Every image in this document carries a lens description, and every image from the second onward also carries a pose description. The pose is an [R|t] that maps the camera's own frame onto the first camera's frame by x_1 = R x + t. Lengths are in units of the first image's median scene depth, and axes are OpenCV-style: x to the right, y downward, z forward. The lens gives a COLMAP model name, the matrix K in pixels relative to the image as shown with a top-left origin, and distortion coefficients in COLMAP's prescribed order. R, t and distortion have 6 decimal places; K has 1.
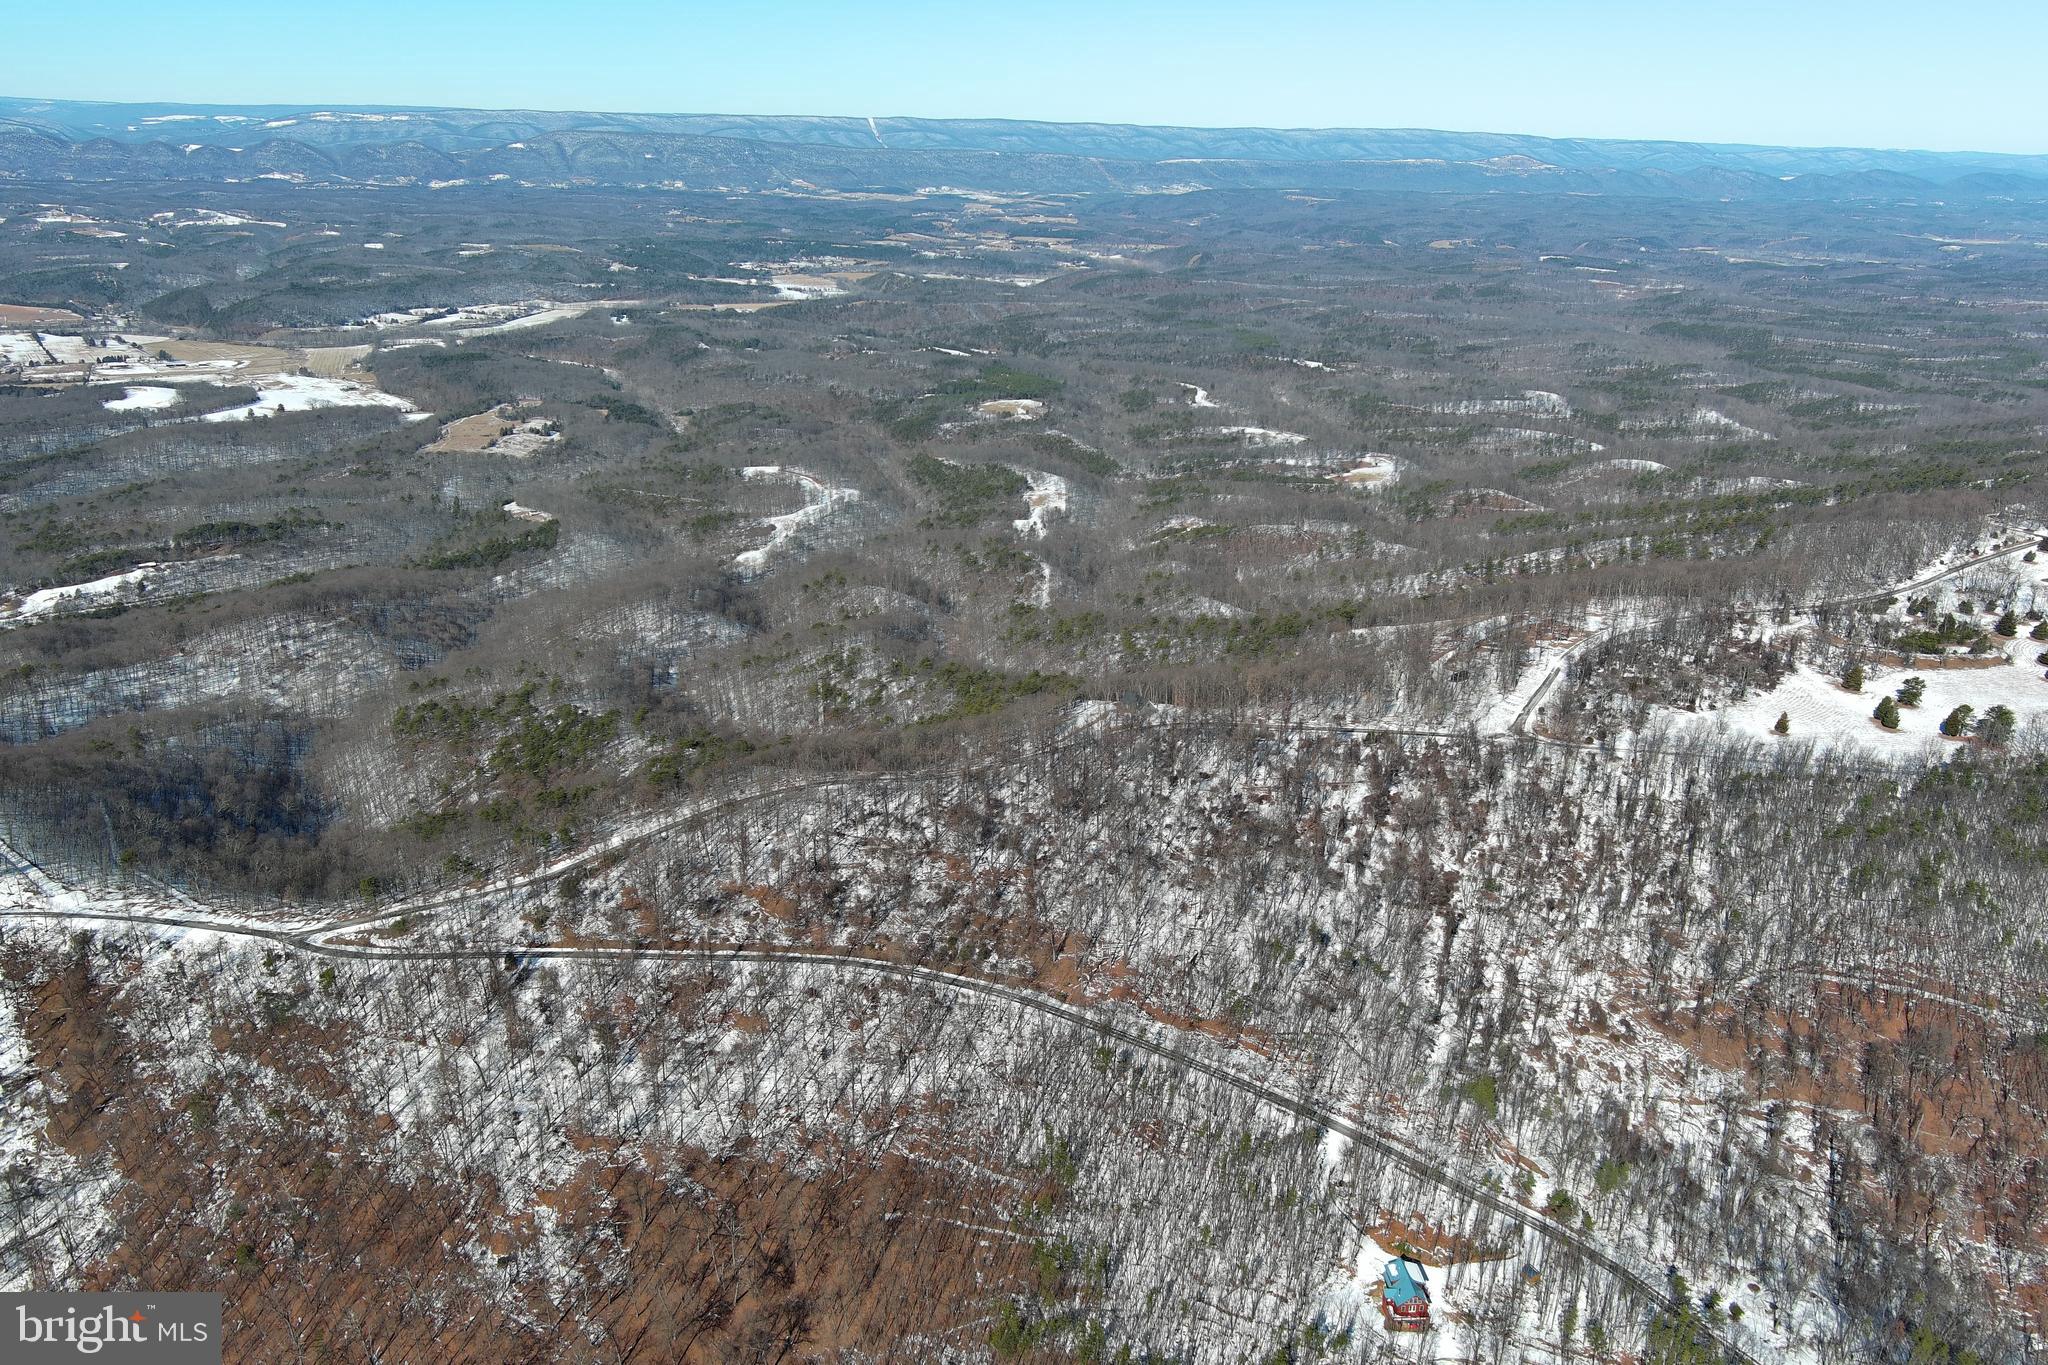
lens RADIAL K [[1582.0, 0, 1020.0], [0, 1582.0, 691.4], [0, 0, 1]] dist [0.028206, -0.034849]
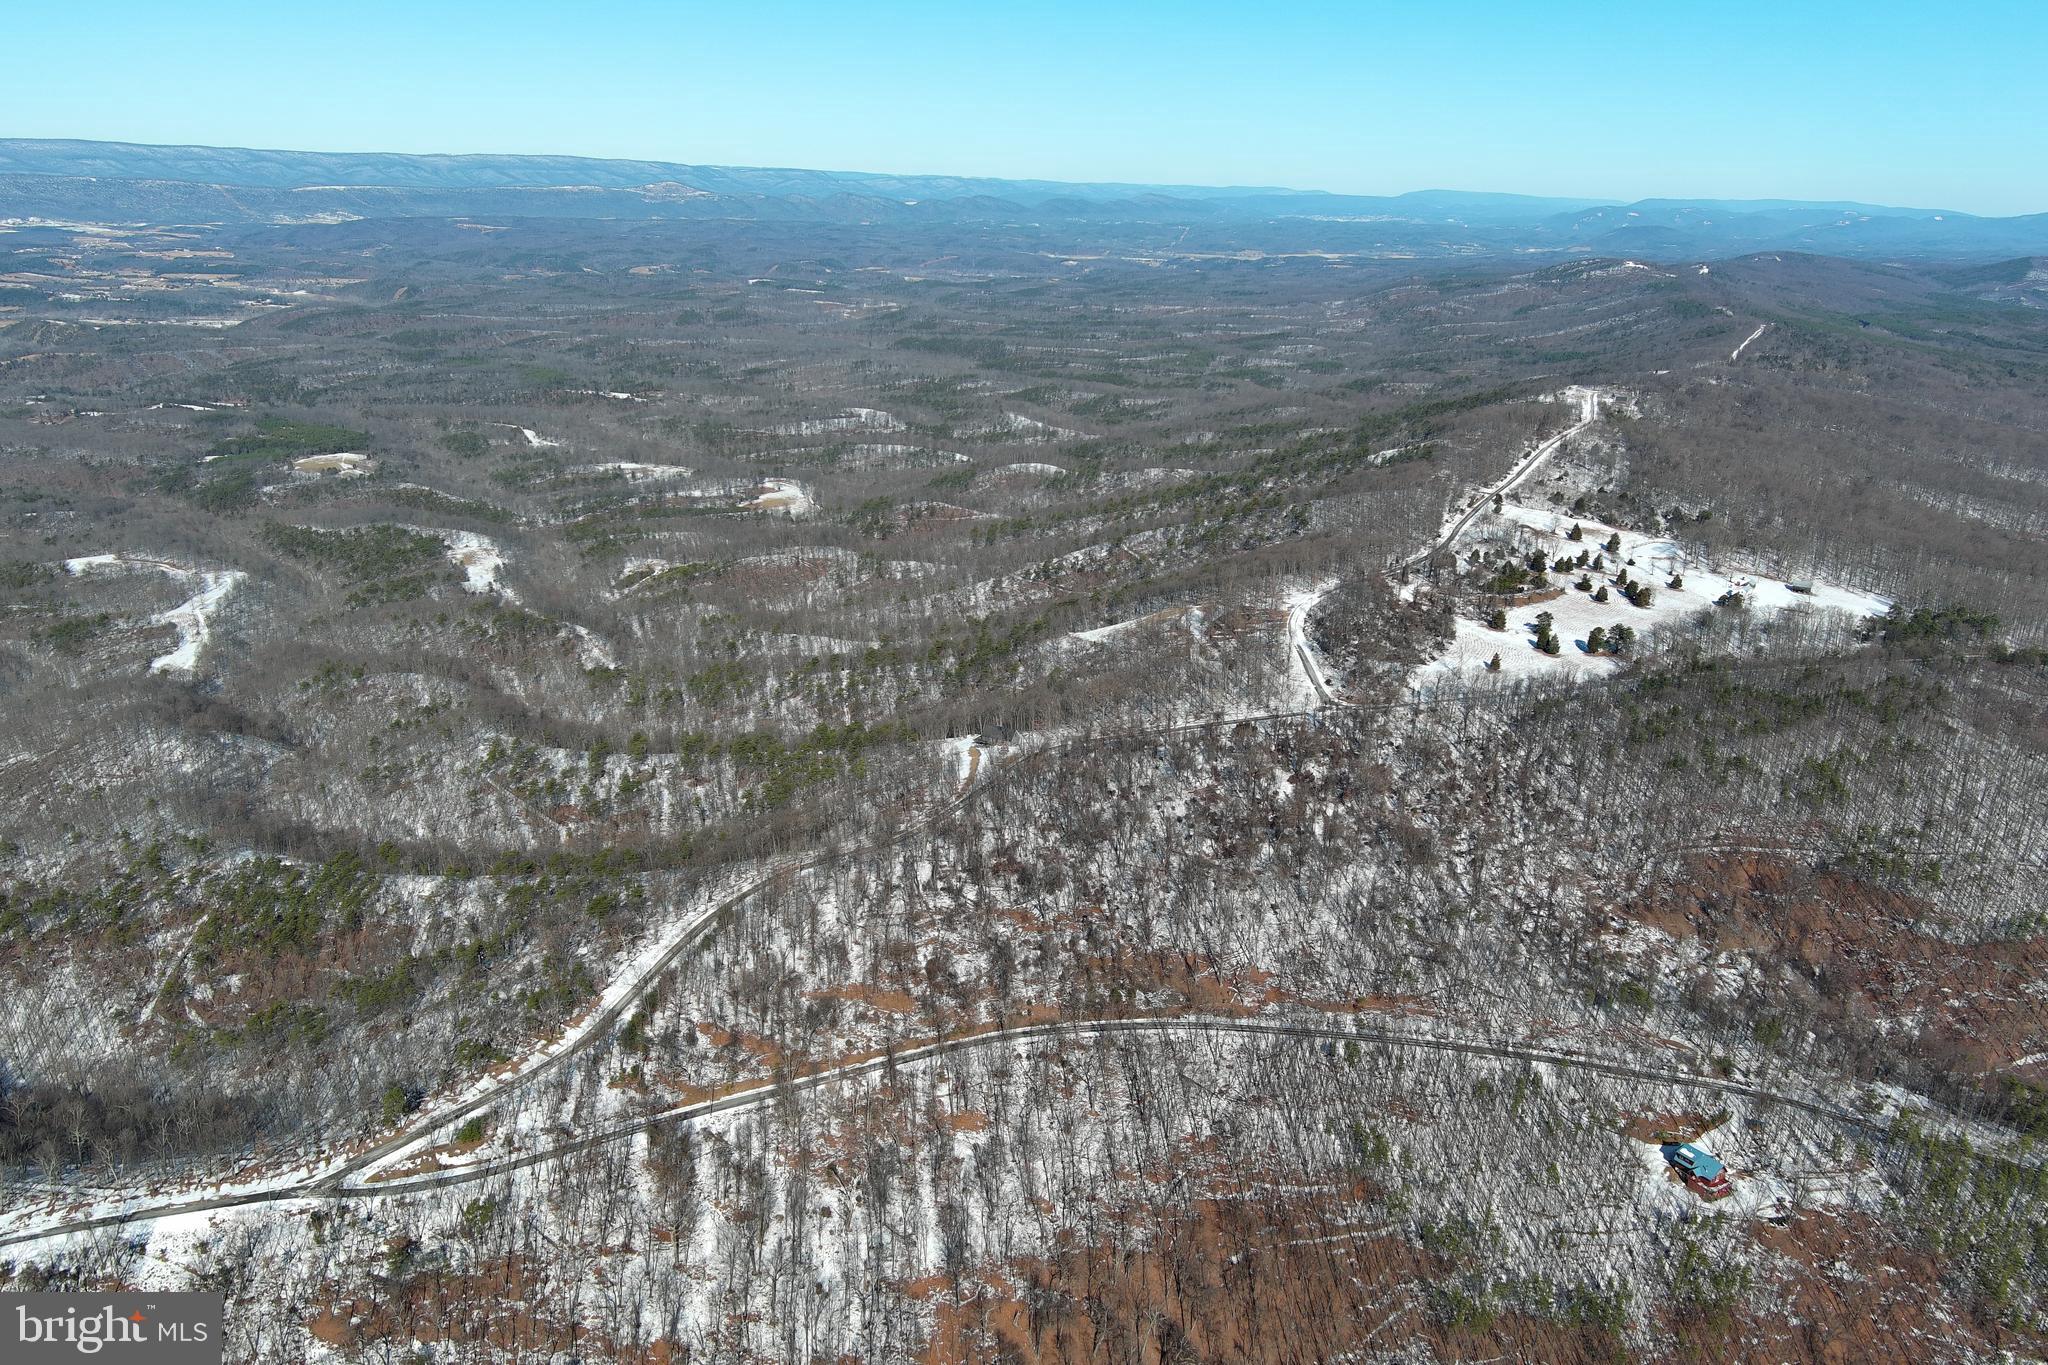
lens RADIAL K [[1582.0, 0, 1020.0], [0, 1582.0, 691.4], [0, 0, 1]] dist [0.028206, -0.034849]
pose [[0.872797, -0.151057, 0.464120, -0.097595], [0.157958, 0.987148, 0.024240, -0.010942], [-0.461817, 0.052155, 0.885441, 0.024822]]
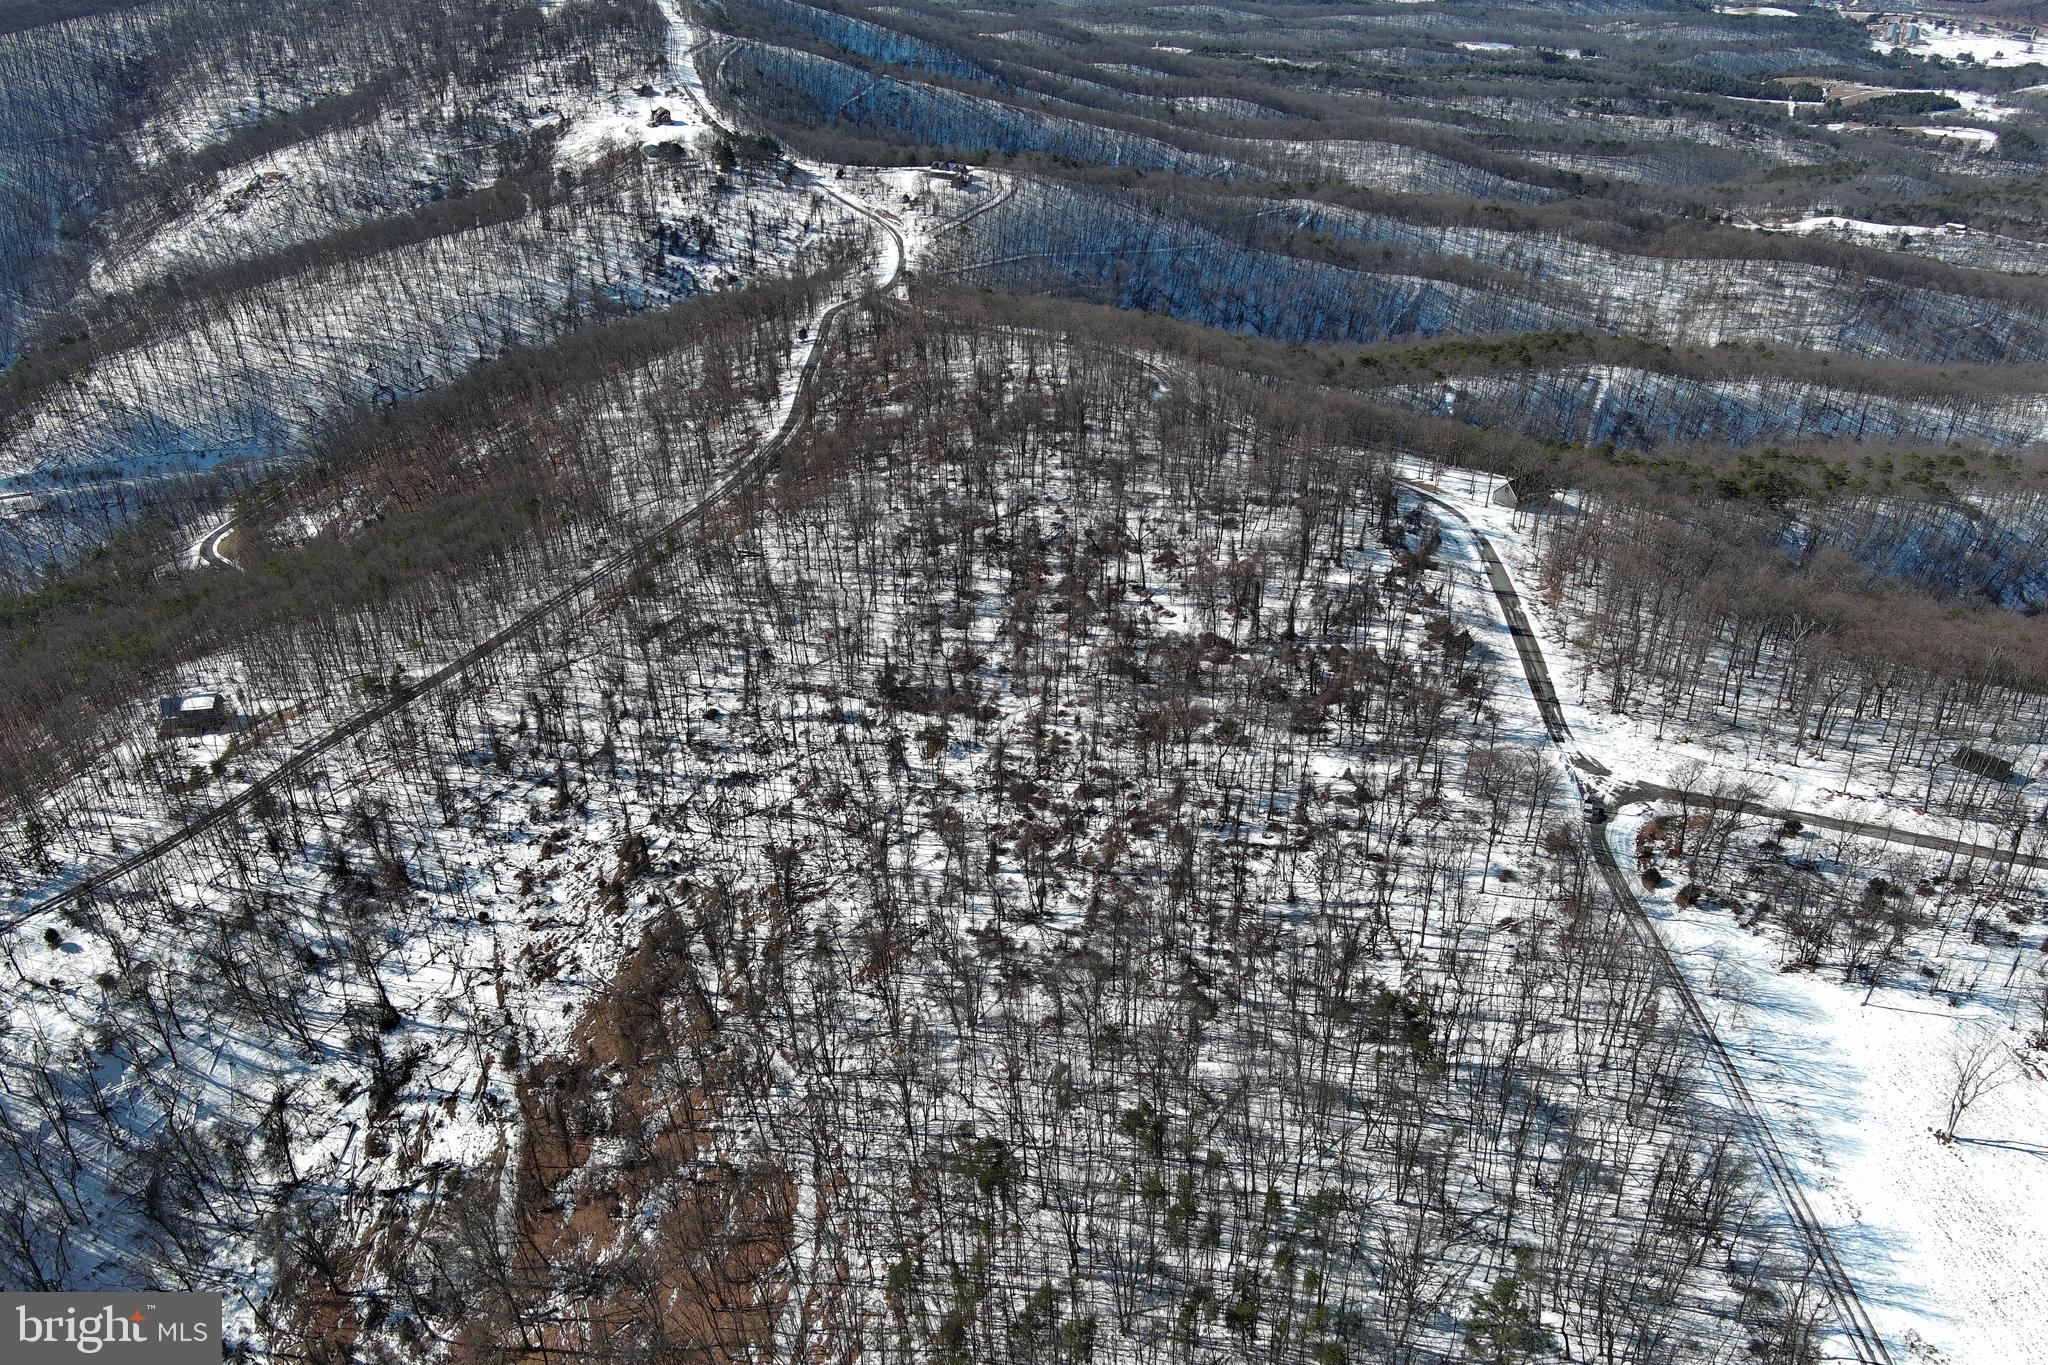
lens RADIAL K [[1582.1, 0, 1024.0], [0, 1582.1, 682.5], [0, 0, 1]] dist [0.022022, -0.008630]
pose [[0.124356, 0.485150, -0.865543, 0.162361], [-0.346153, 0.838723, 0.420383, -0.032003], [0.929900, 0.247334, 0.272237, 0.170924]]
